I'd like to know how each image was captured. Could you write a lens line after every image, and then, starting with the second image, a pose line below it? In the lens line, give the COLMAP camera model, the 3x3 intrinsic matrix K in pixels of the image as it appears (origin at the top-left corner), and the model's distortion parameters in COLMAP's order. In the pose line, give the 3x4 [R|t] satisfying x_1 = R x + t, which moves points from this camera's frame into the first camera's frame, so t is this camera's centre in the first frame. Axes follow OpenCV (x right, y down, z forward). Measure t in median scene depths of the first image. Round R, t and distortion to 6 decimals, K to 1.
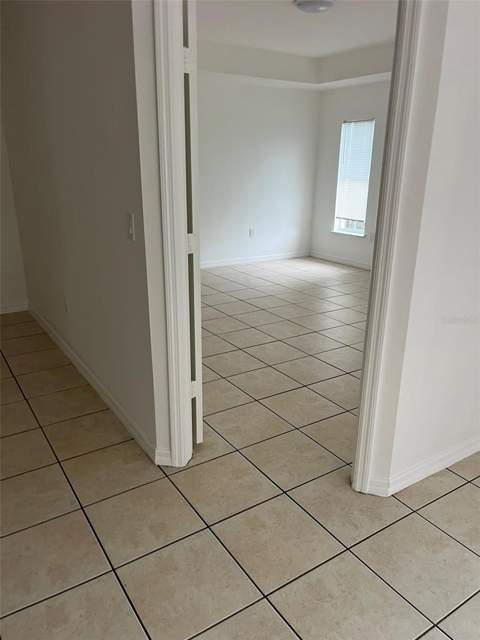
lens RADIAL K [[485.0, 0, 237.0], [0, 485.0, 338.5], [0, 0, 1]] dist [-0.000497, -0.006591]
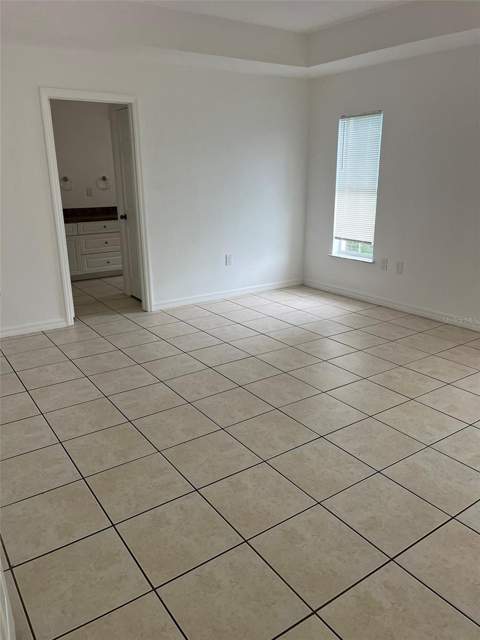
lens RADIAL K [[485.0, 0, 242.0], [0, 485.0, 320.6], [0, 0, 1]] dist [-0.000497, -0.006591]
pose [[0.999142, -0.029849, 0.028706, 0.028577], [0.031191, 0.998385, -0.047489, -0.087305], [-0.027242, 0.048344, 0.998459, 0.236707]]
